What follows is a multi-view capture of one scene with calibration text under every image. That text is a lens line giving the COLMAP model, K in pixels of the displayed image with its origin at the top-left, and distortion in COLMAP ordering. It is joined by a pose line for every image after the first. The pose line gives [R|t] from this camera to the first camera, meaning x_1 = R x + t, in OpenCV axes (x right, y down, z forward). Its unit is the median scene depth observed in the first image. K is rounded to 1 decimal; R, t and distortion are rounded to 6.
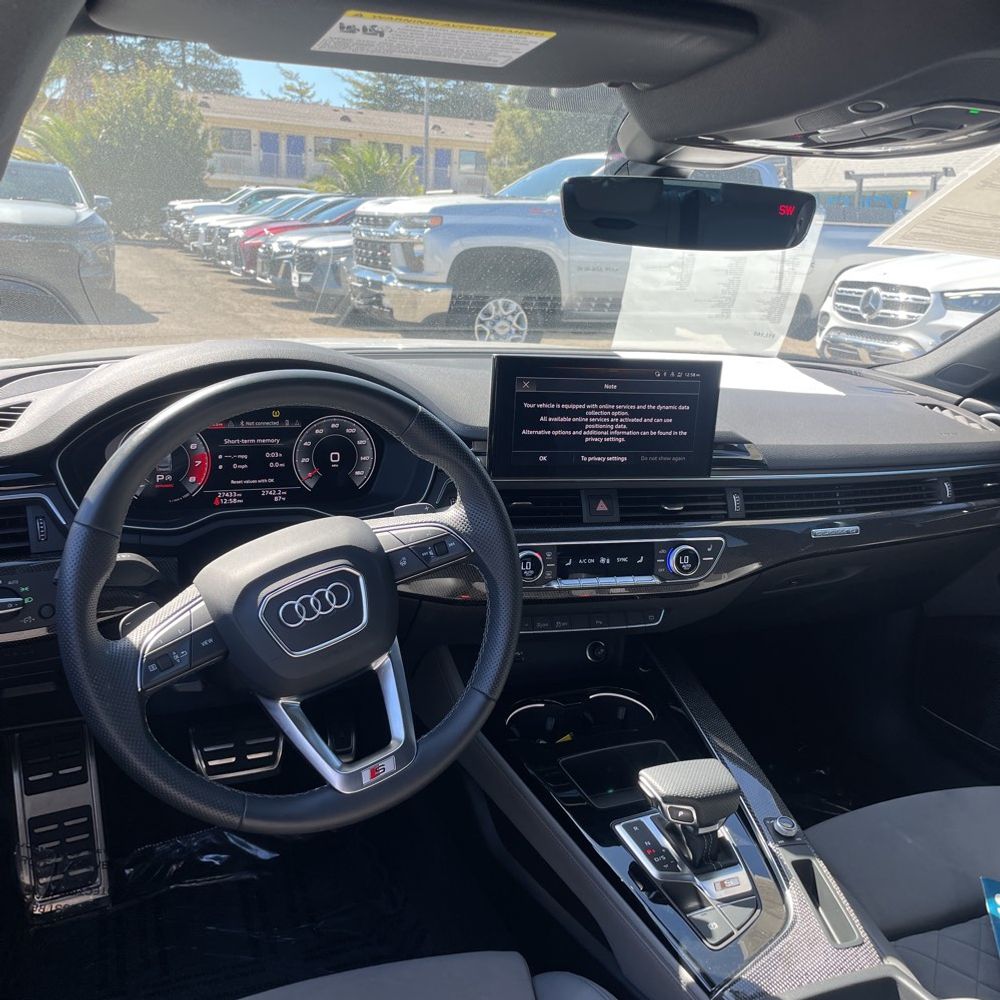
lens RADIAL K [[1009.0, 0, 512.4], [0, 1009.0, 487.2], [0, 0, 1]] dist [0.068527, -0.095859]
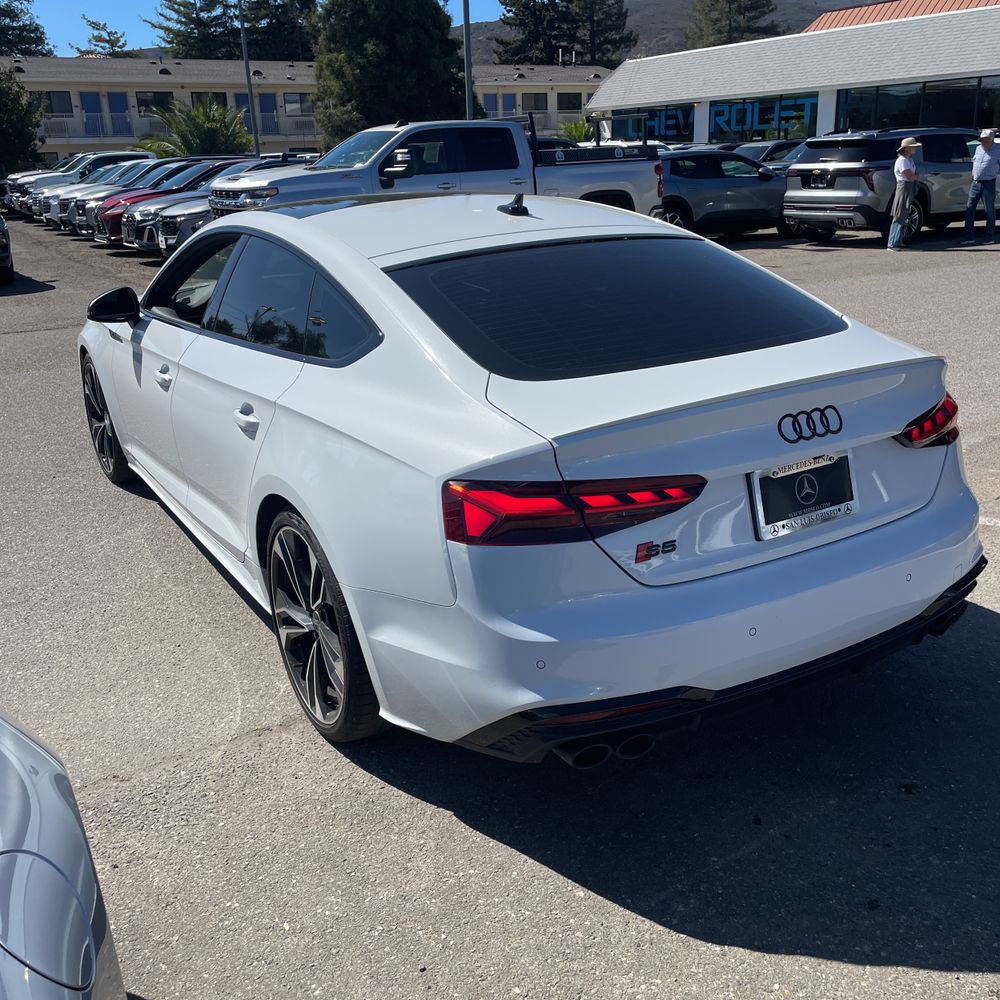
lens RADIAL K [[1009.0, 0, 512.4], [0, 1009.0, 487.2], [0, 0, 1]] dist [0.068527, -0.095859]
pose [[0.984935, -0.128474, 0.115747, 0.011390], [0.120308, 0.989900, 0.075000, 0.024068], [-0.124214, -0.059945, 0.990443, -0.148988]]
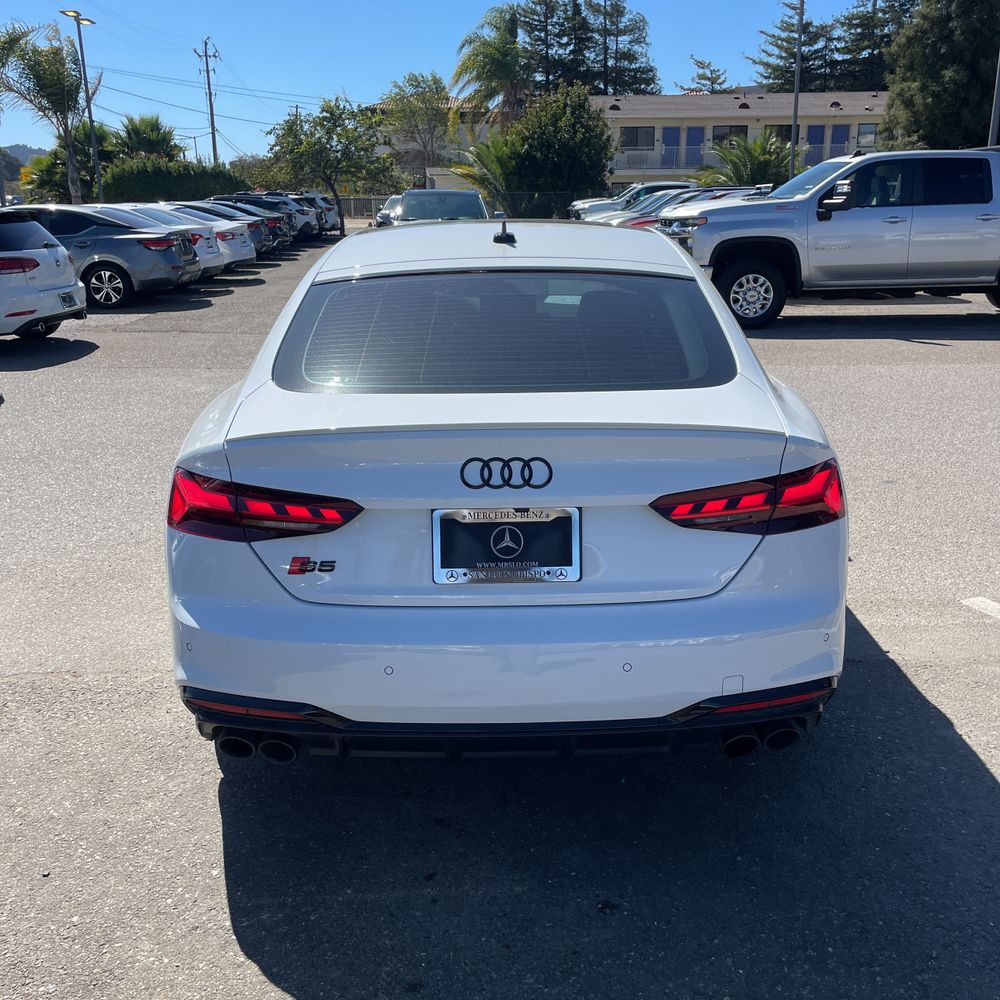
lens RADIAL K [[1009.0, 0, 512.4], [0, 1009.0, 487.2], [0, 0, 1]] dist [0.068527, -0.095859]
pose [[0.921171, 0.042764, -0.386801, 0.084402], [-0.035771, 0.999041, 0.025265, 0.027638], [0.387510, -0.009437, 0.921817, -0.139719]]
